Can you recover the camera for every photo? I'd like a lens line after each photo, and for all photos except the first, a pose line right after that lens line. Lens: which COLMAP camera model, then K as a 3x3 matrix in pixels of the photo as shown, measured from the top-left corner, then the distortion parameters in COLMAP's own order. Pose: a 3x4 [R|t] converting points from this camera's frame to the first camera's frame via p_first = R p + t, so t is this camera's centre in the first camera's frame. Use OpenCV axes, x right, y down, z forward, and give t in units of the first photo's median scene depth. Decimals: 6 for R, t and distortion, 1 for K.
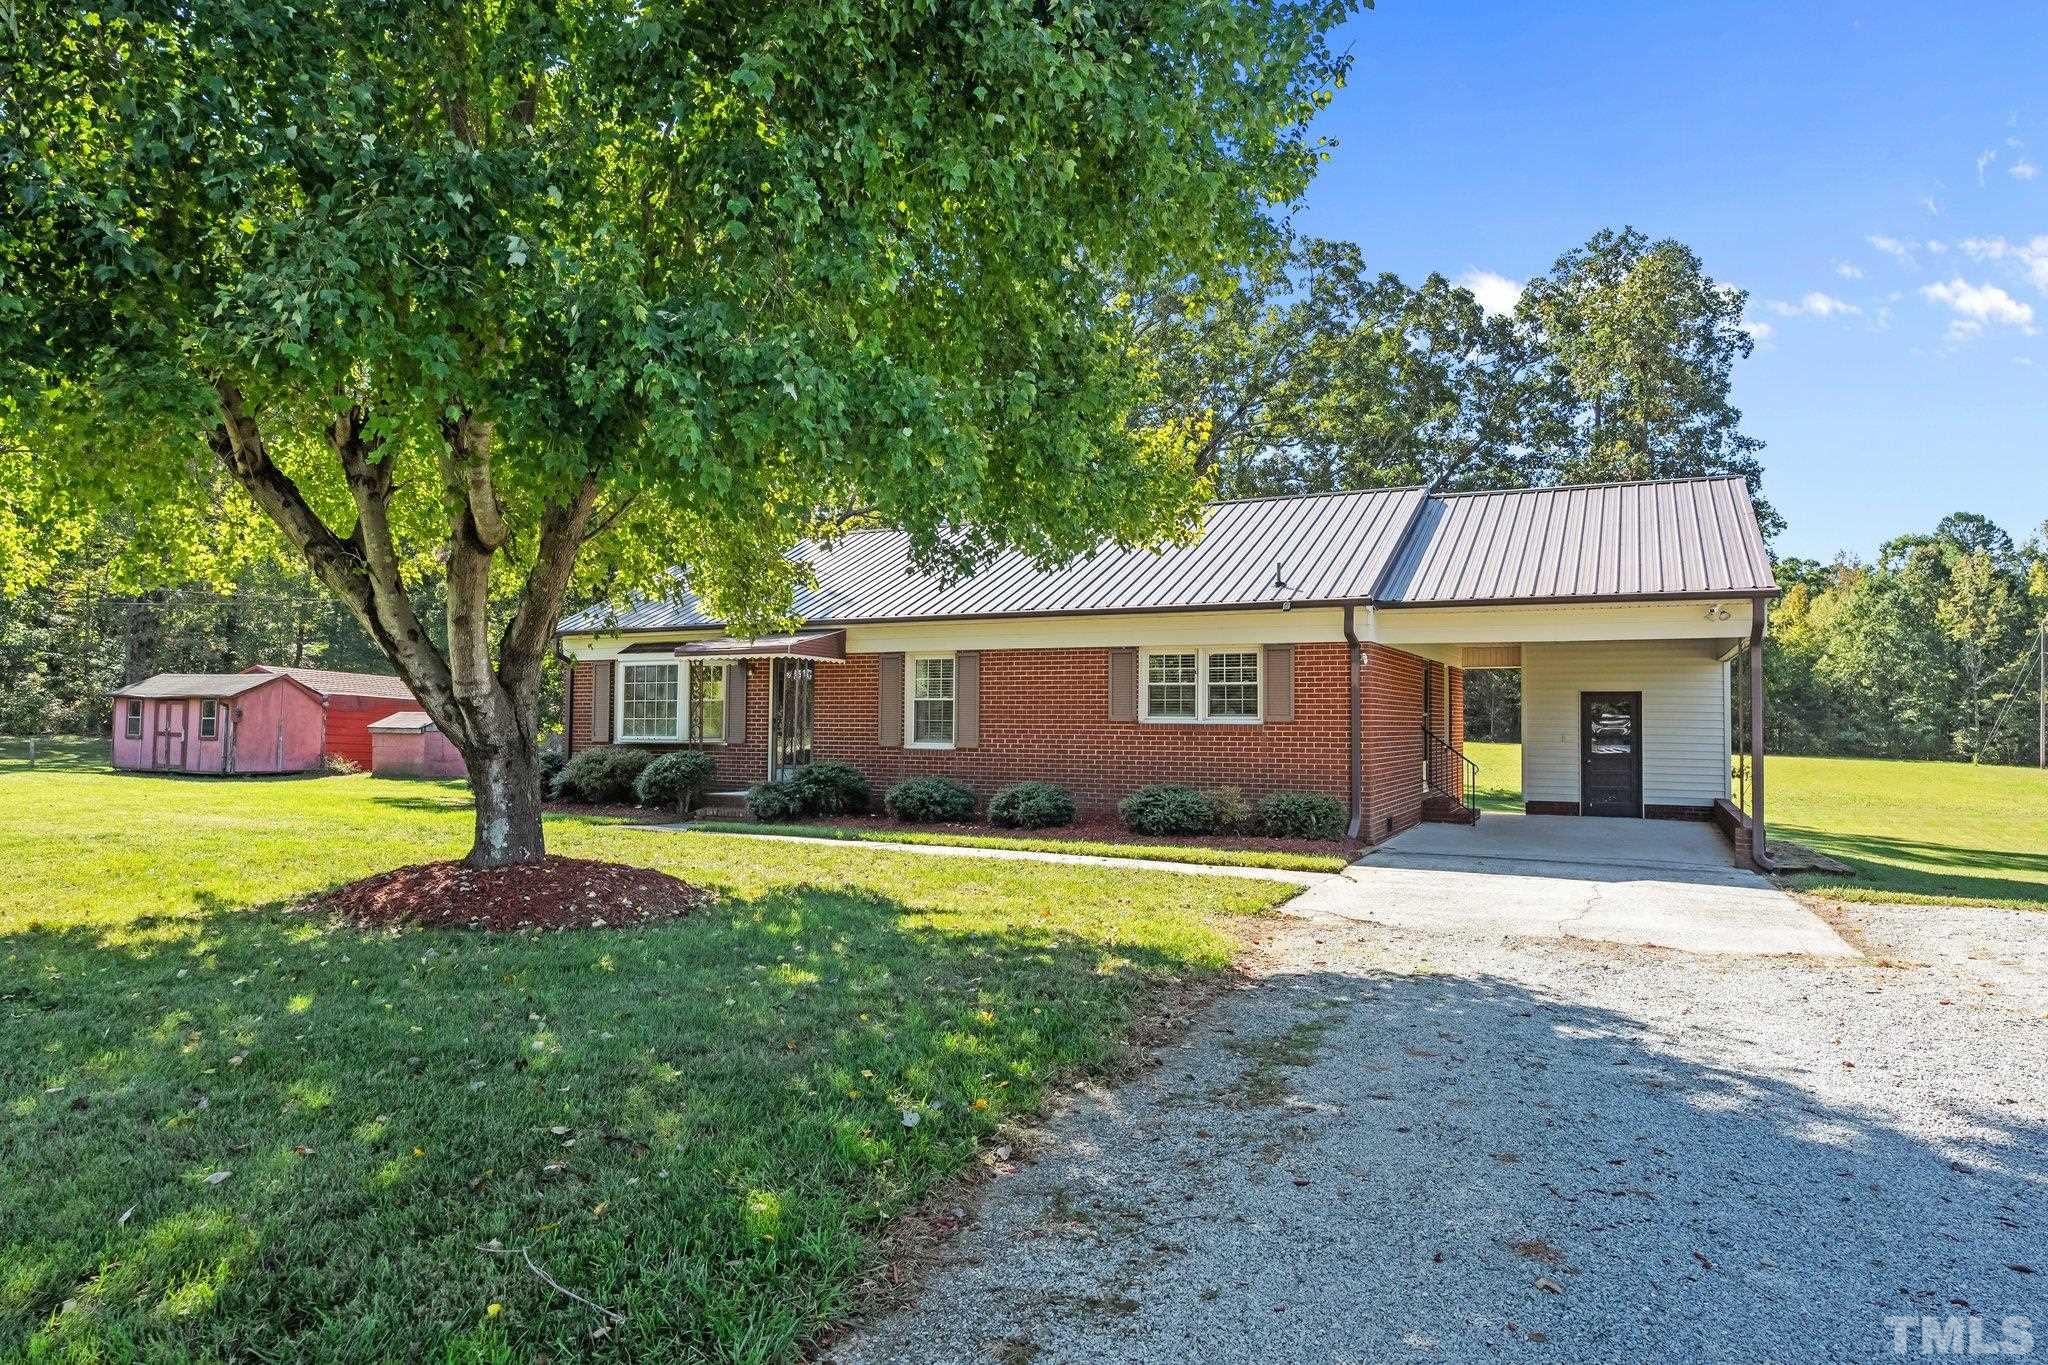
lens RADIAL K [[1204.9, 0, 1023.3], [0, 1204.9, 722.3], [0, 0, 1]] dist [0.007069, 0.000661]
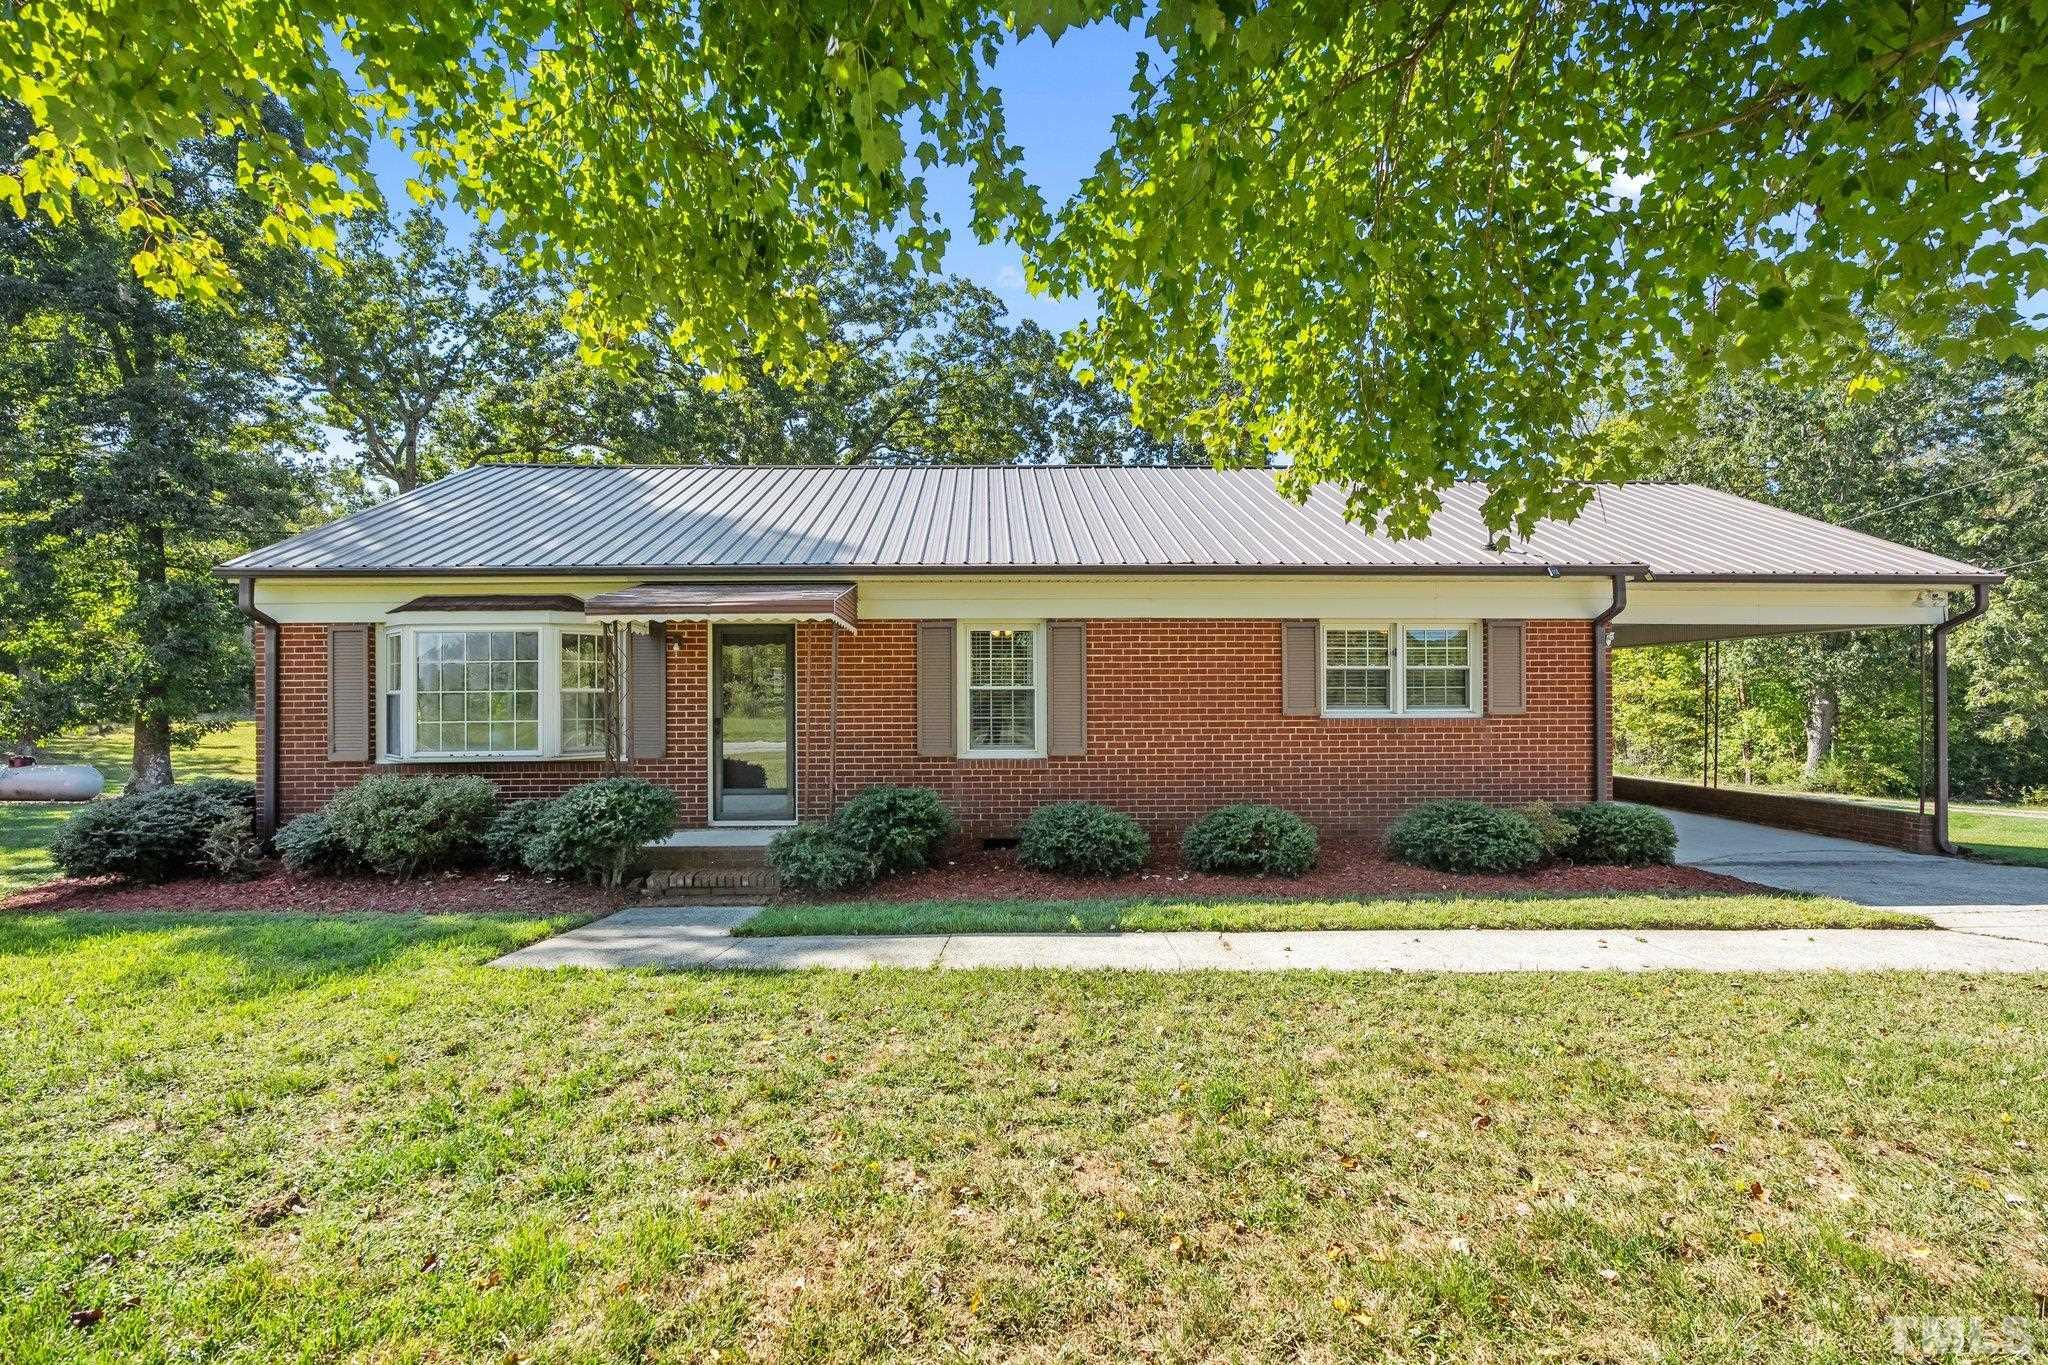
lens RADIAL K [[908.6, 0, 1017.9], [0, 908.6, 705.6], [0, 0, 1]] dist [-0.002227, 0.000560]
pose [[0.877184, -0.014004, 0.479951, -0.287605], [0.009730, 0.999888, 0.011393, -0.012849], [-0.480056, -0.005324, 0.877222, 0.471909]]
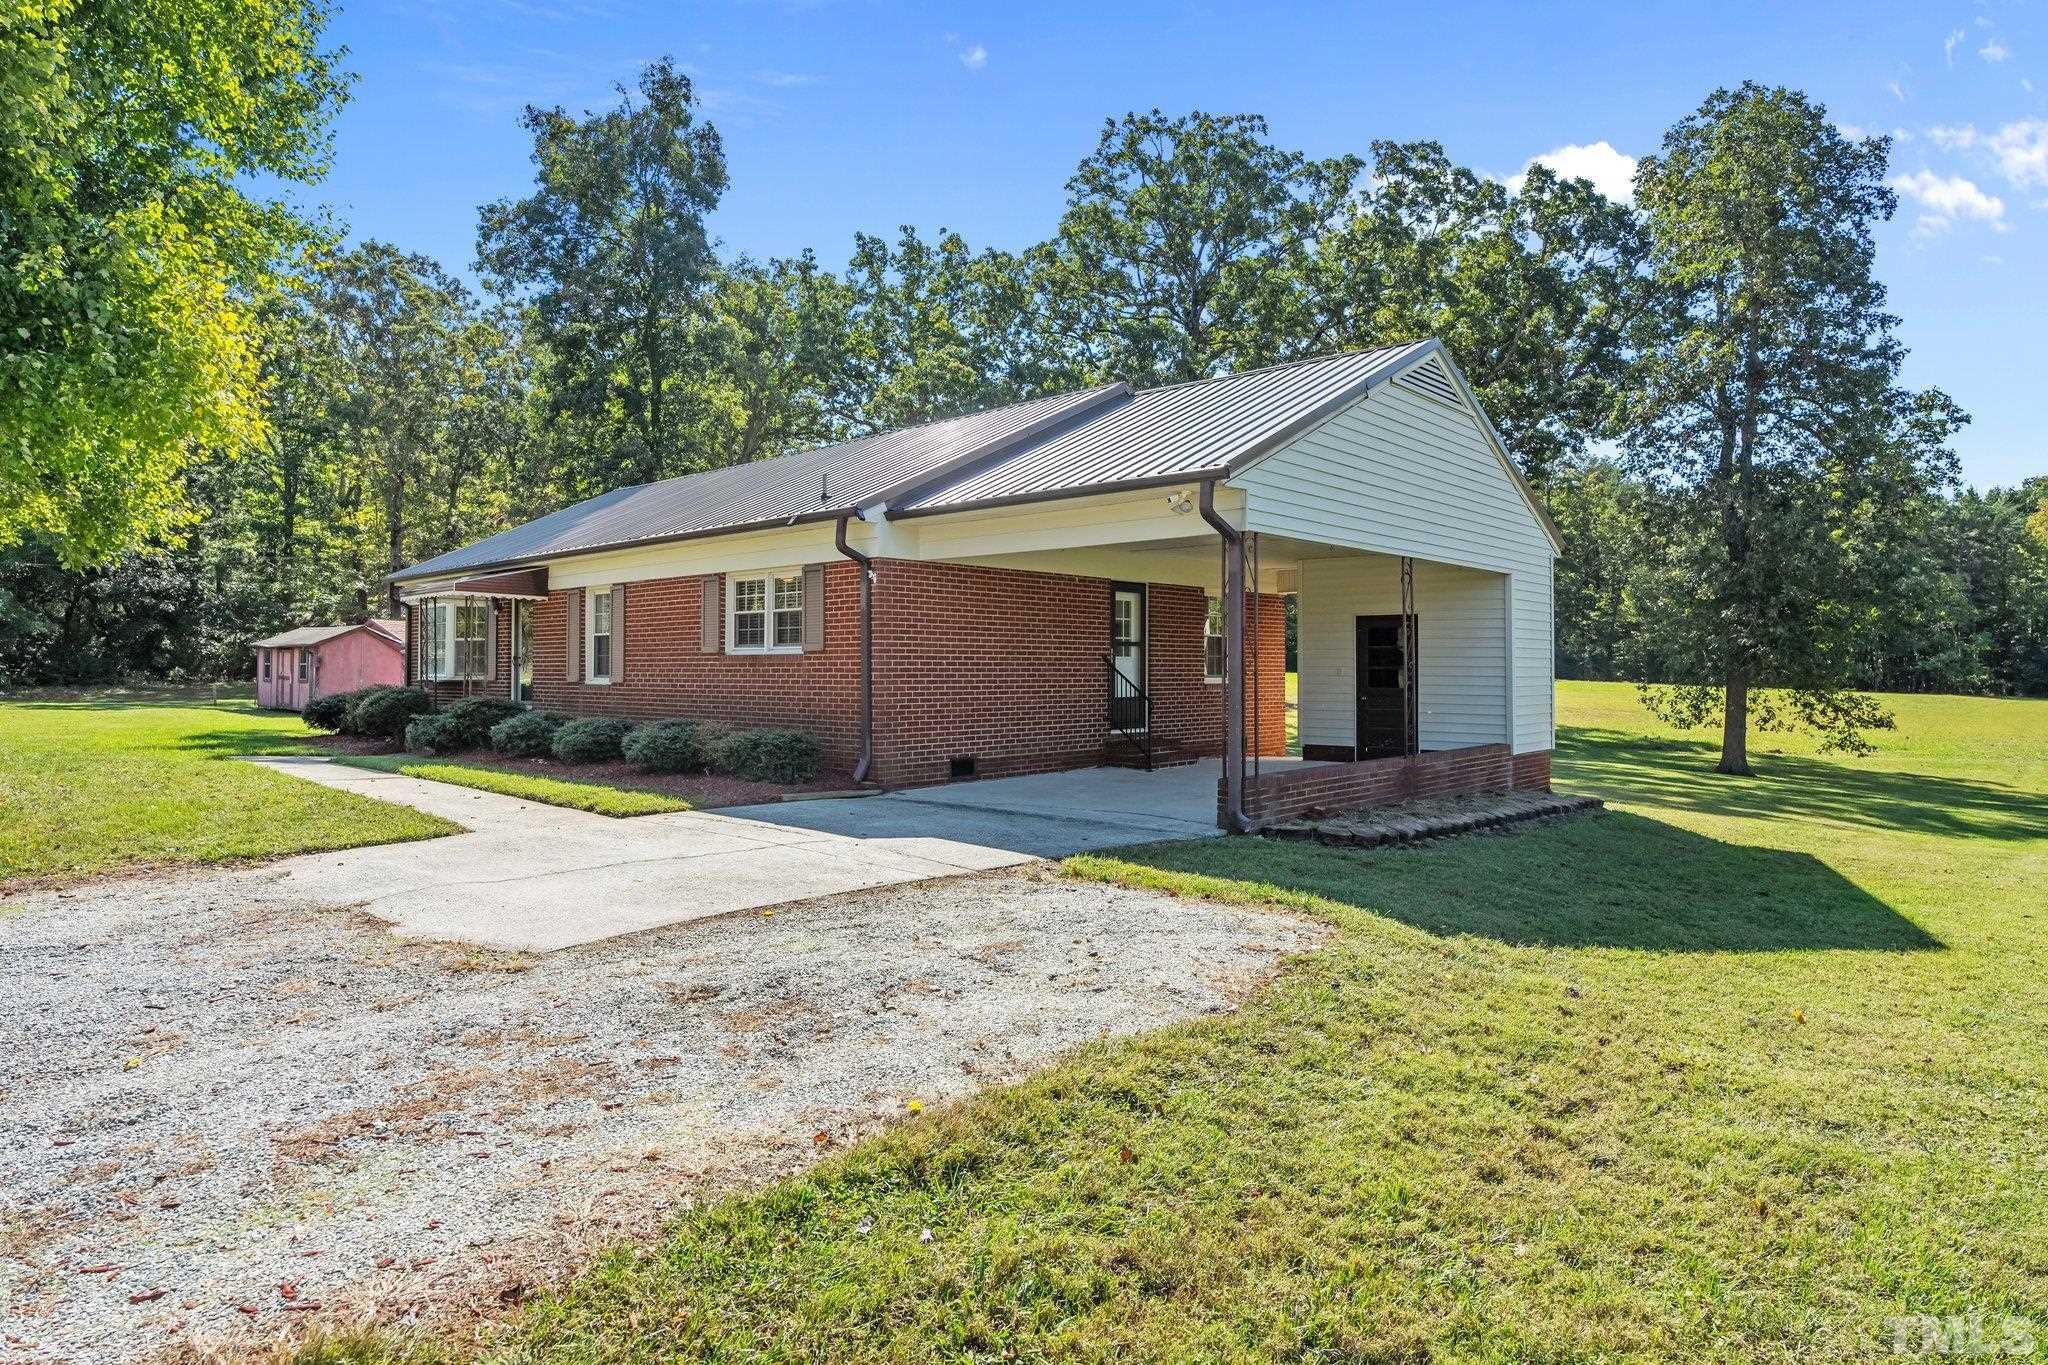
lens RADIAL K [[1129.1, 0, 1025.3], [0, 1129.1, 675.4], [0, 0, 1]] dist [-0.004501, -0.000538]
pose [[0.963211, -0.005147, -0.268697, 0.449623], [0.006464, 0.999971, 0.004017, 0.011719], [0.268668, -0.005606, 0.963216, 0.180446]]
